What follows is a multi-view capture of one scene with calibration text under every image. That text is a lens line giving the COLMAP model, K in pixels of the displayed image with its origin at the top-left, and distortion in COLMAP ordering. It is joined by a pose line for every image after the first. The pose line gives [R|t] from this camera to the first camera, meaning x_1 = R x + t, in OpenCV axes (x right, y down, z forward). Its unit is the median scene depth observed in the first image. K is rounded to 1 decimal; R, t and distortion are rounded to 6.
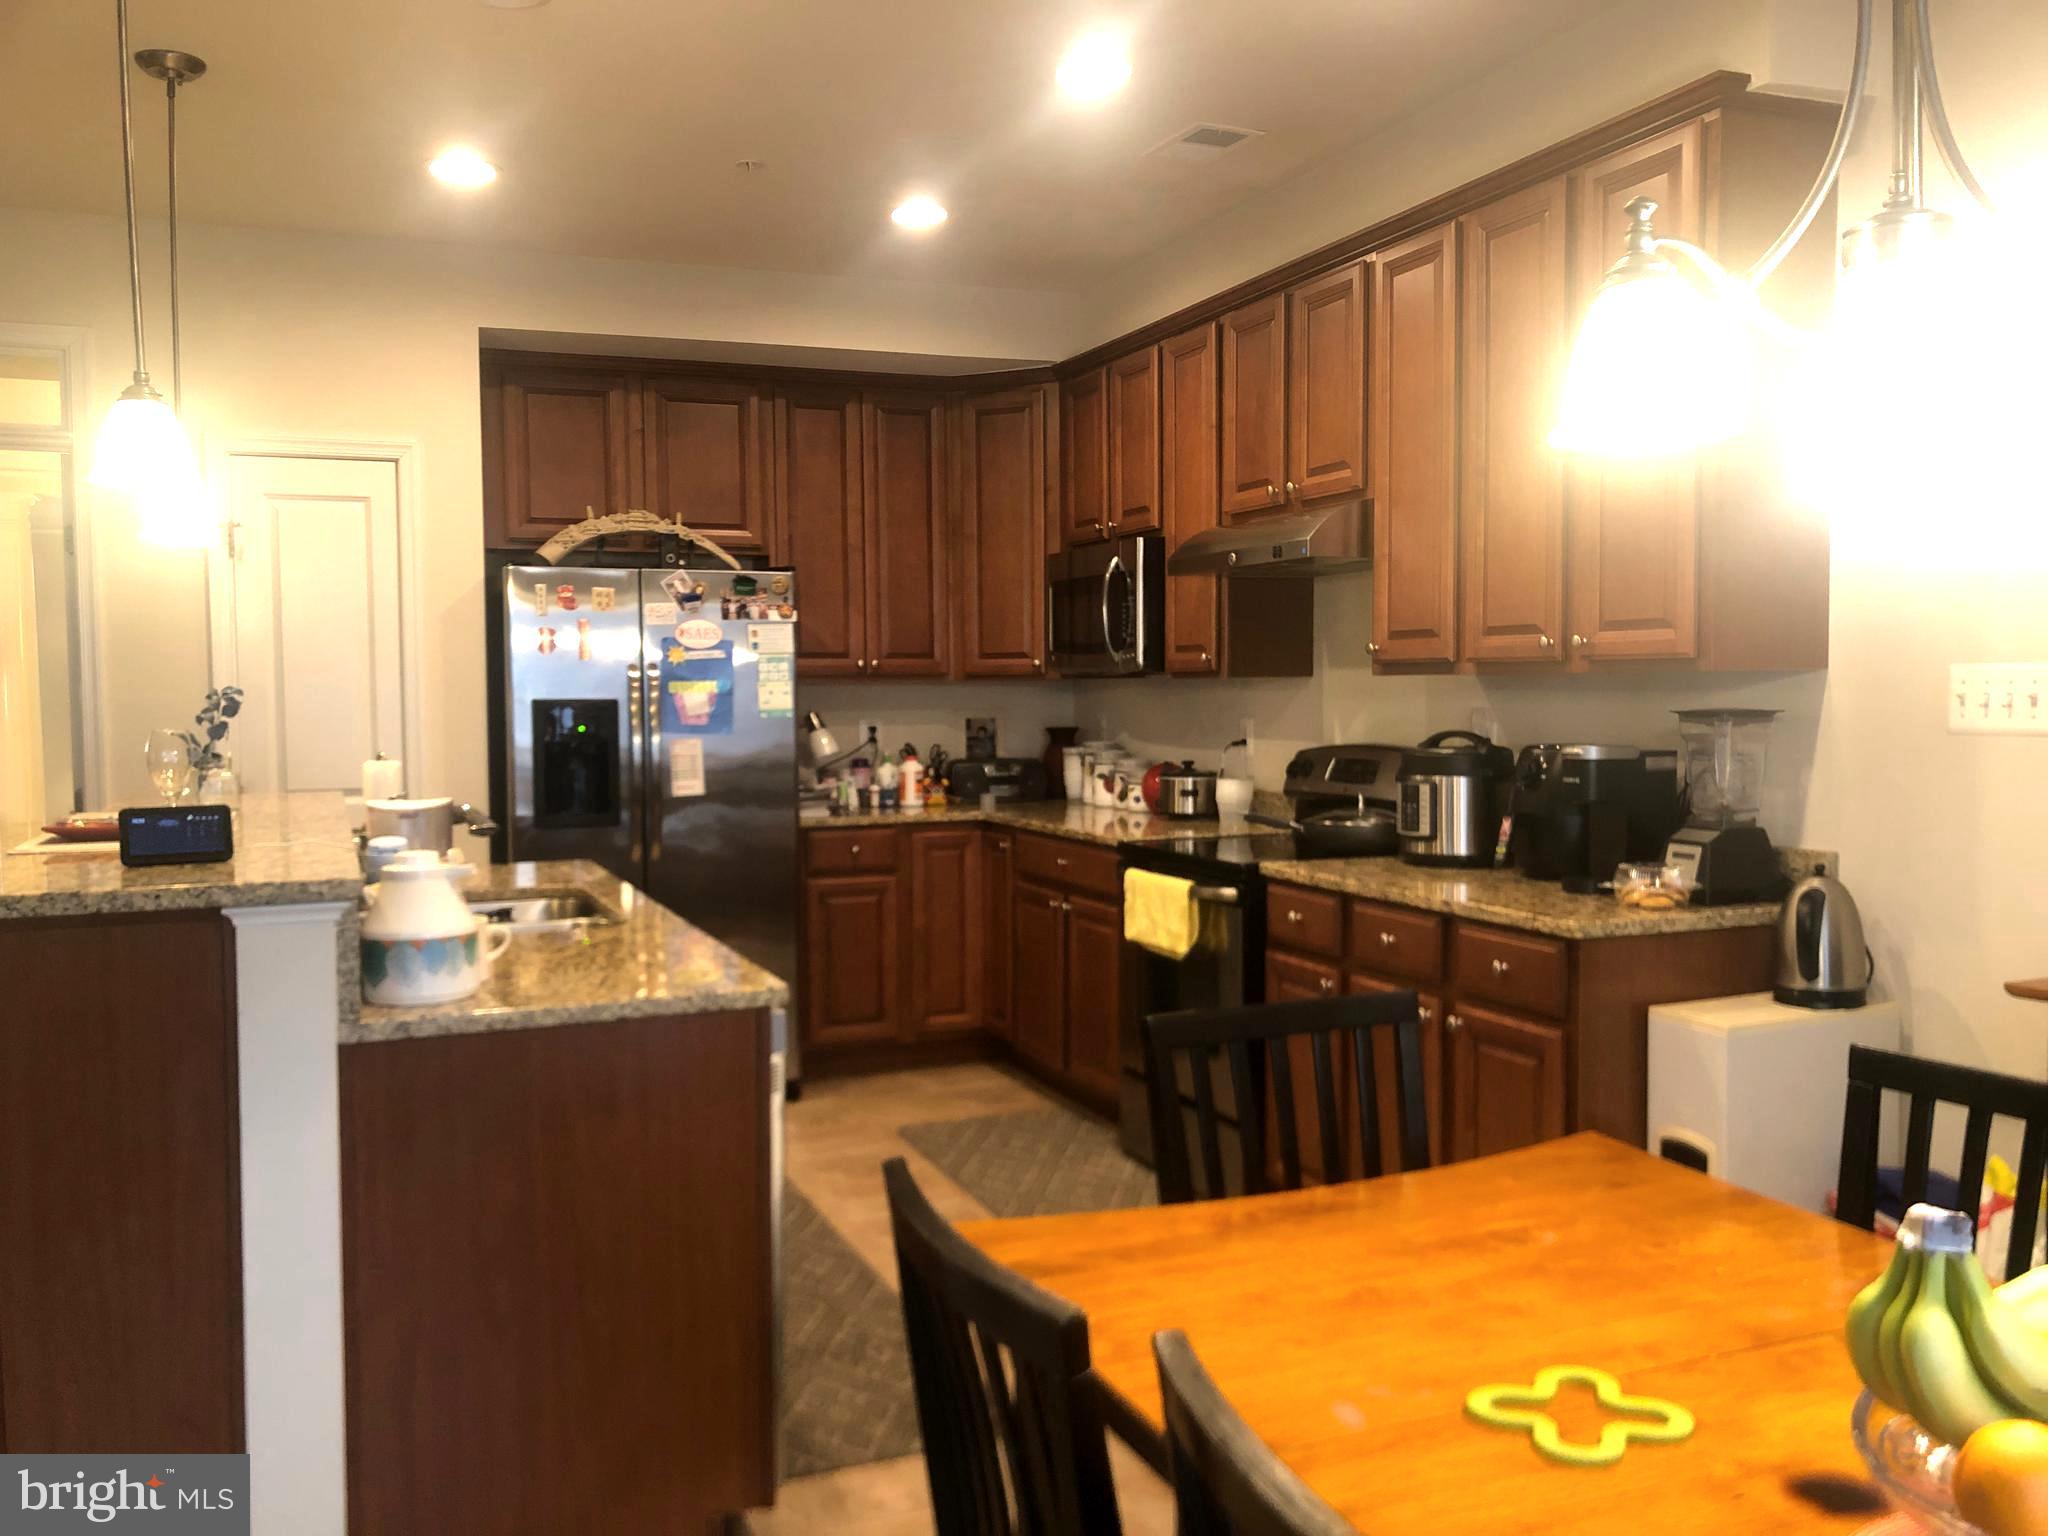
lens RADIAL K [[1660.1, 0, 1022.8], [0, 1660.1, 771.7], [0, 0, 1]] dist [0.003076, 0.001078]
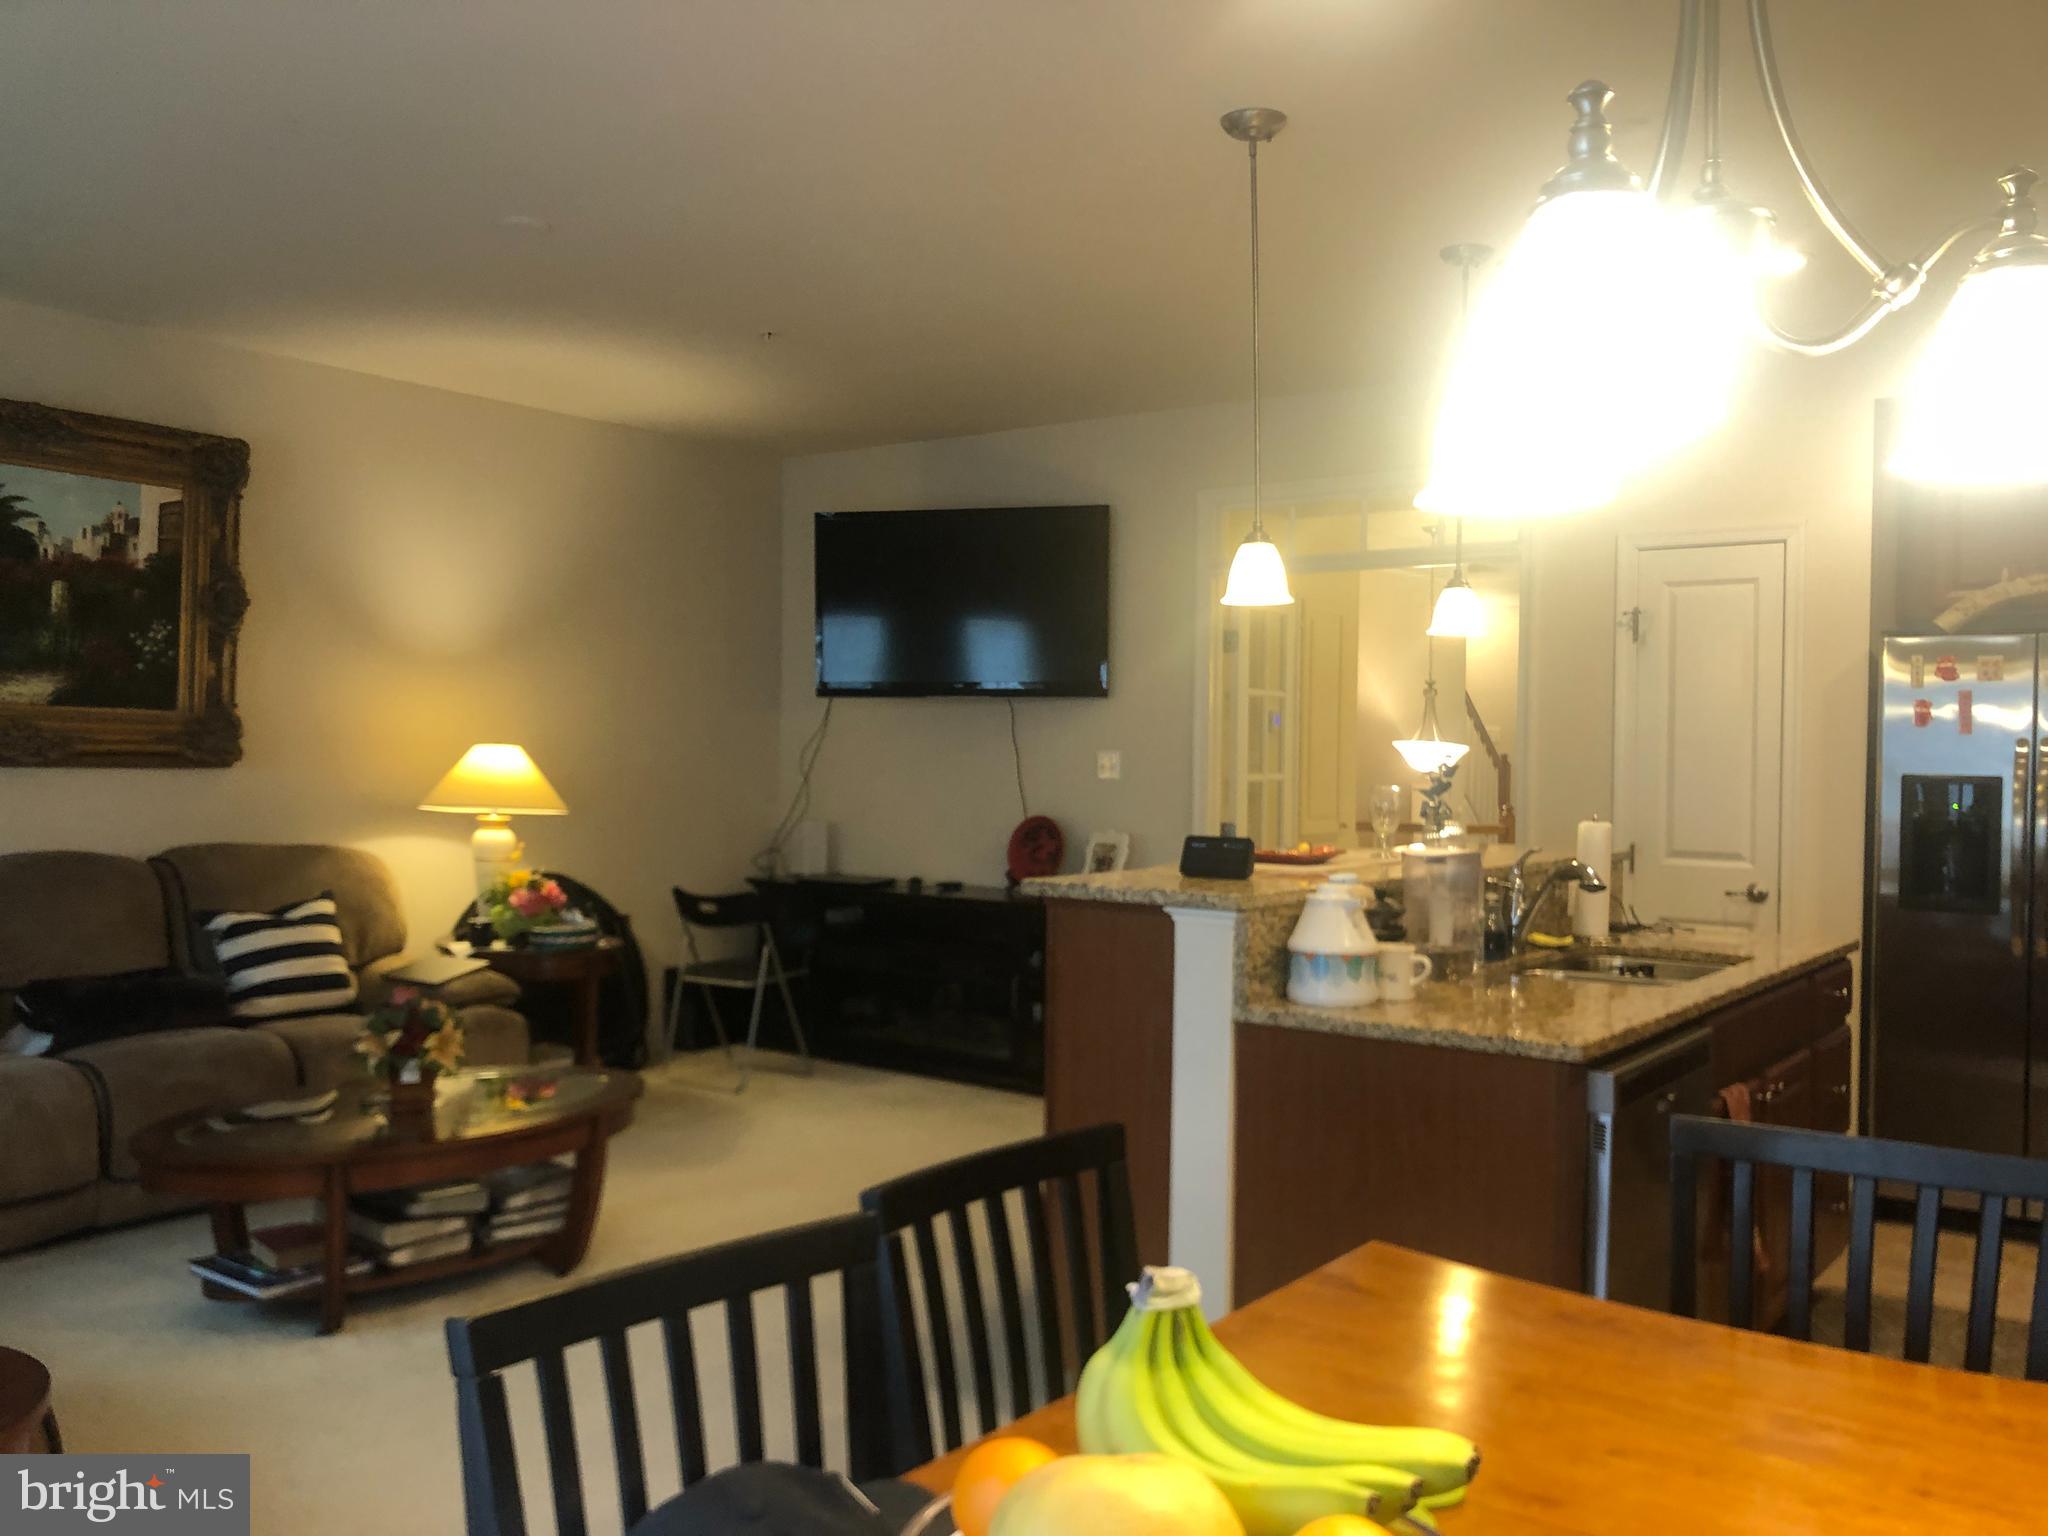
lens RADIAL K [[1660.1, 0, 1022.8], [0, 1660.1, 771.7], [0, 0, 1]] dist [0.003076, 0.001078]
pose [[0.501068, 0.024424, -0.865063, 0.273438], [-0.062230, 0.998031, -0.007868, -0.005672], [0.863167, 0.057775, 0.501602, 0.075391]]
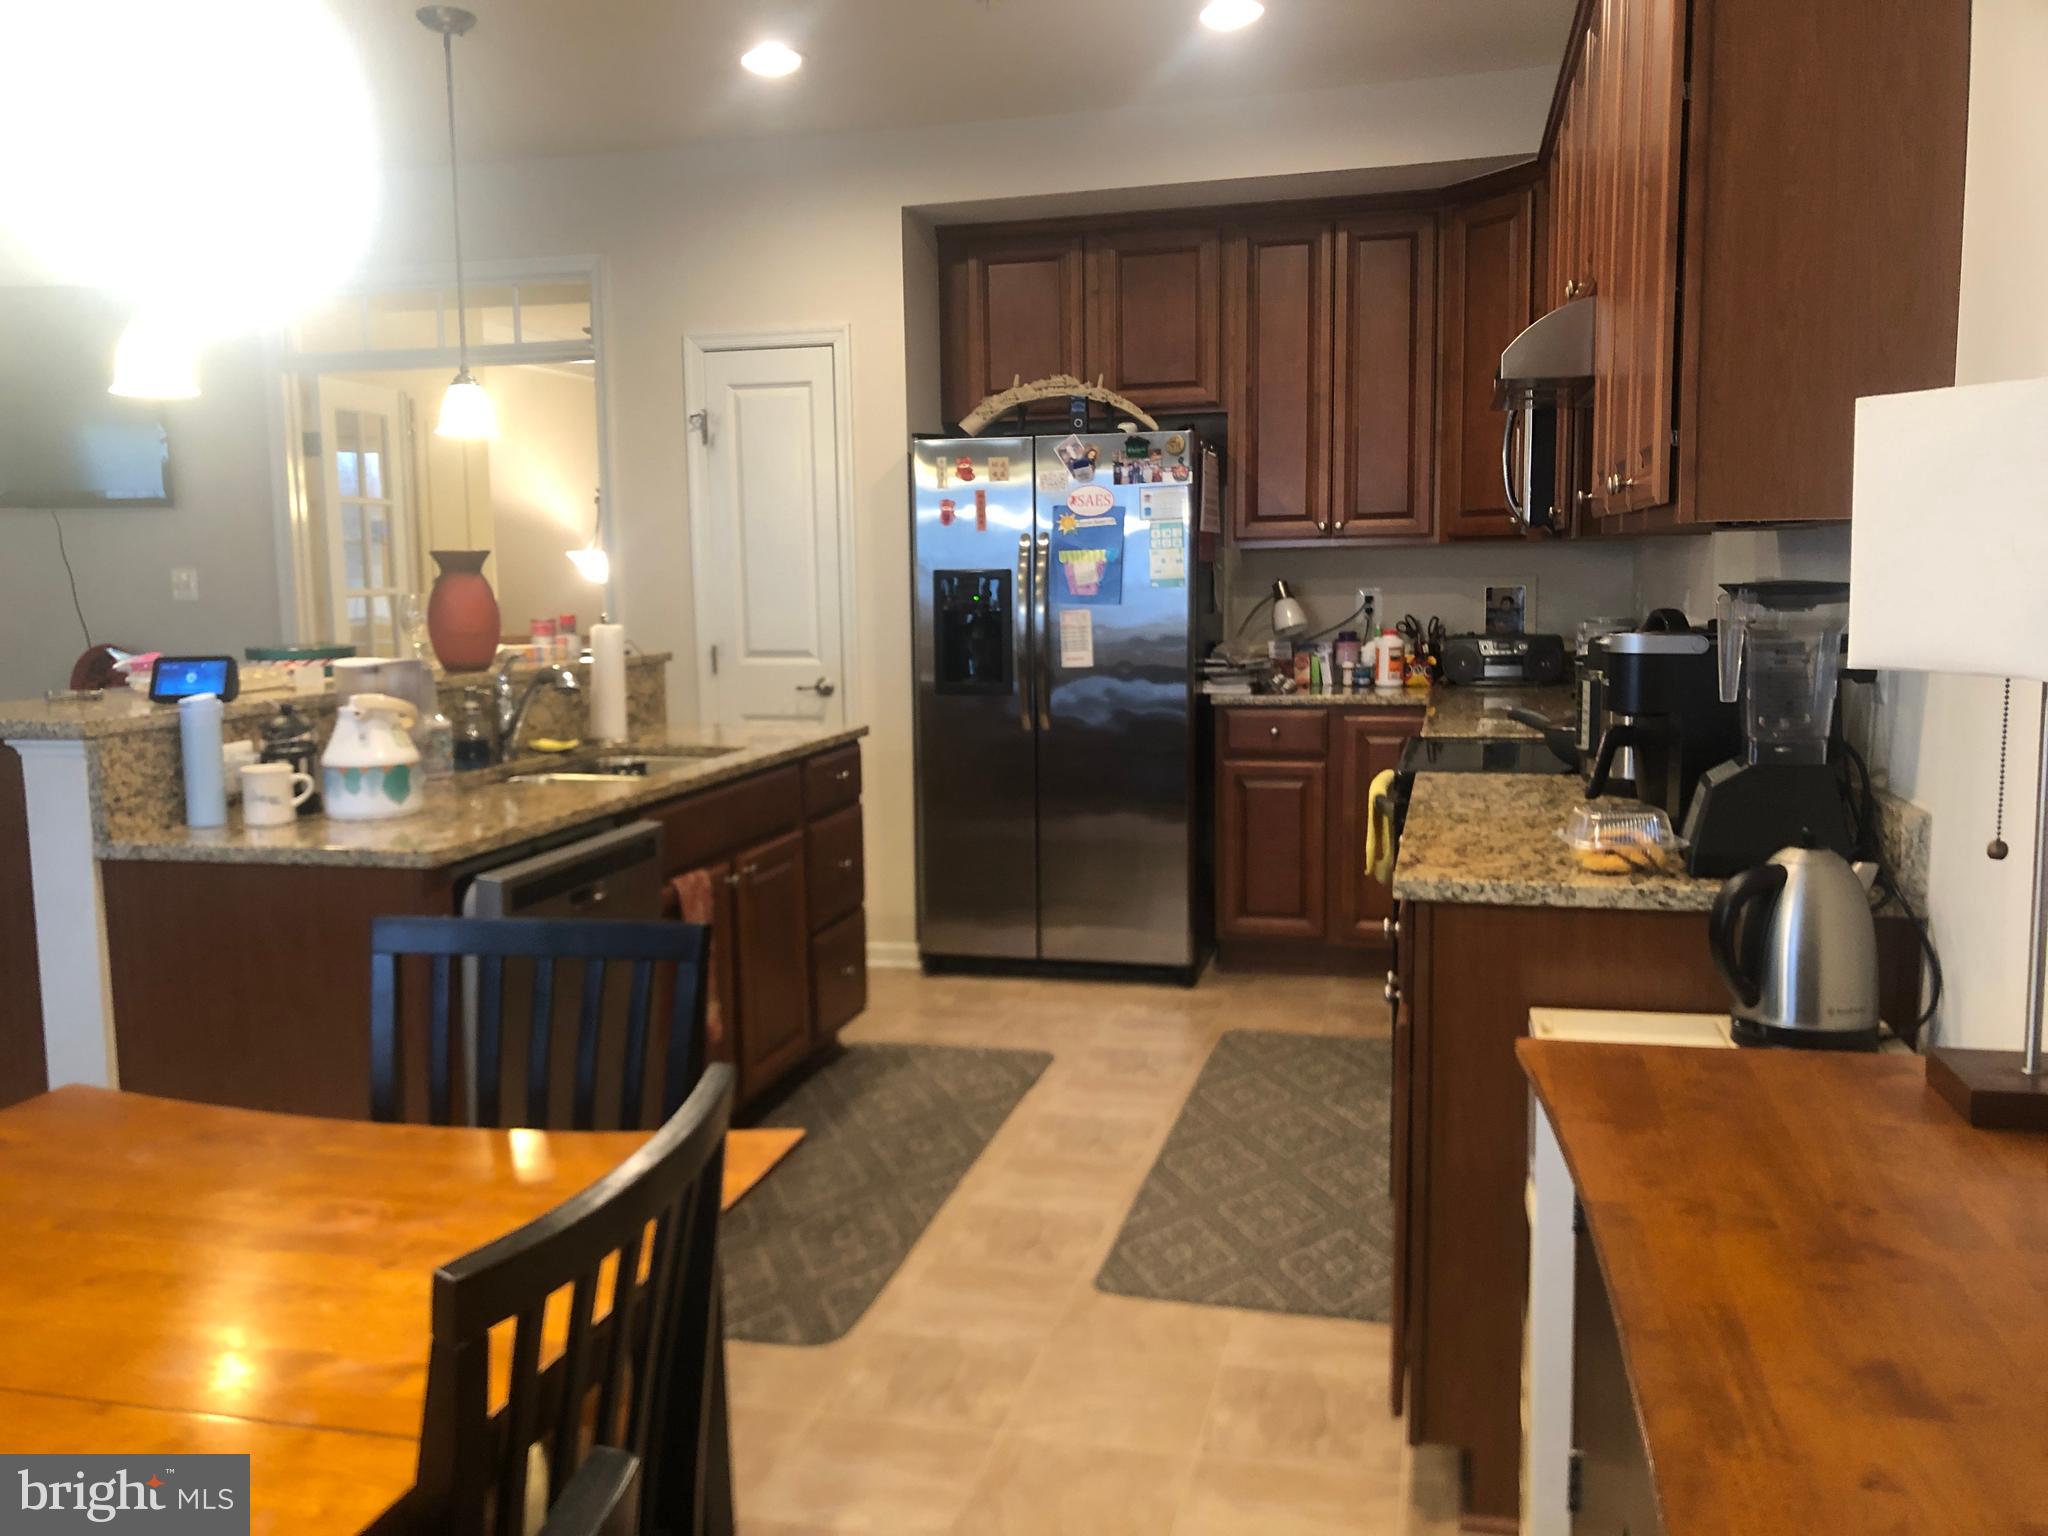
lens RADIAL K [[1651.2, 0, 991.0], [0, 1651.2, 770.6], [0, 0, 1]] dist [0.131388, -0.387622]
pose [[0.799522, 0.068235, -0.596749, 0.350440], [-0.021216, 0.996114, 0.085476, -0.007196], [0.600263, -0.055679, 0.797863, 0.181397]]
